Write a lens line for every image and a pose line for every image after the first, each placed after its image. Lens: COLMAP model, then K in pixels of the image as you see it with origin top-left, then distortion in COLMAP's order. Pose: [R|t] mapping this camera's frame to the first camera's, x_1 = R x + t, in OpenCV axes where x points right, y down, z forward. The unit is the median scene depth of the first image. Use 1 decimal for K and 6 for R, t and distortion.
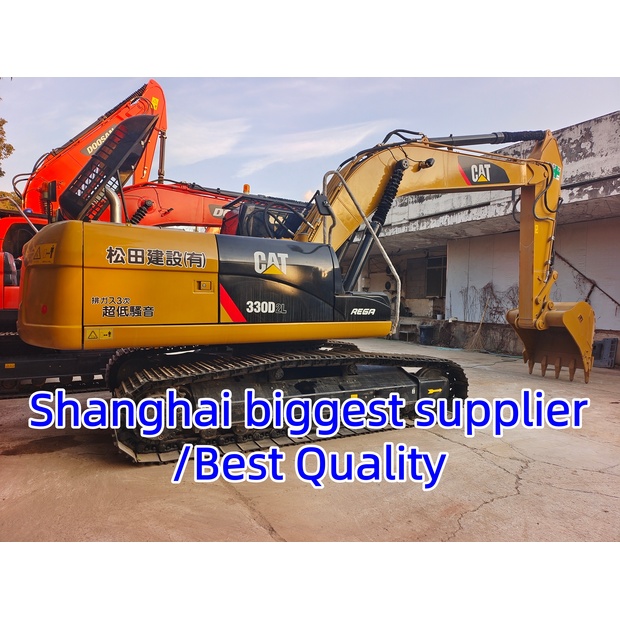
lens RADIAL K [[419.3, 0, 309.9], [0, 419.3, 310.6], [0, 0, 1]] dist [0.028473, 0.002088]
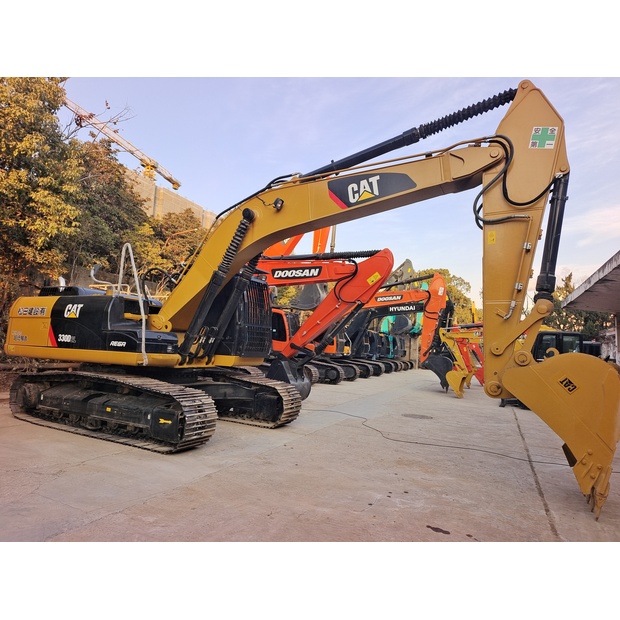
lens RADIAL K [[419.3, 0, 309.7], [0, 419.3, 307.5], [0, 0, 1]] dist [0.028473, 0.002088]
pose [[0.564687, -0.064786, -0.822759, 1.016451], [-0.060880, 0.990928, -0.119812, 0.007367], [0.823057, 0.117746, 0.555620, 0.488180]]
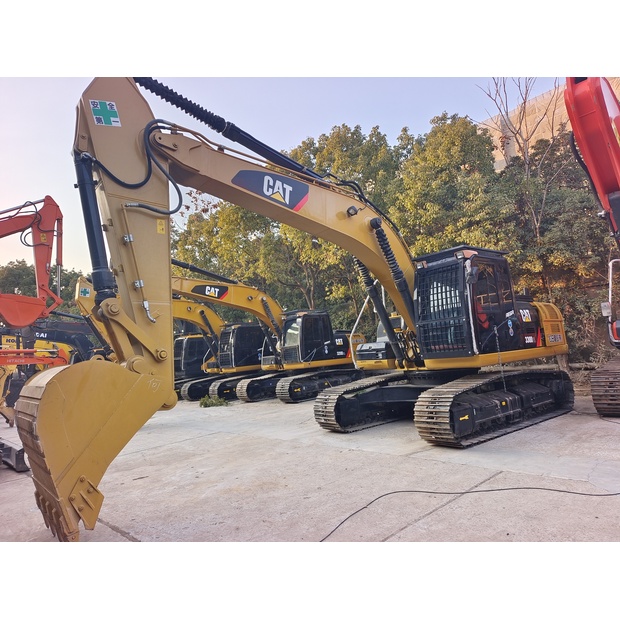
lens RADIAL K [[419.3, 0, 311.1], [0, 419.3, 309.7], [0, 0, 1]] dist [0.028473, 0.002088]
pose [[-0.976646, 0.039396, -0.211211, 0.524067], [0.060892, 0.993492, -0.096255, -0.018813], [0.206044, -0.106869, -0.972689, 1.784868]]
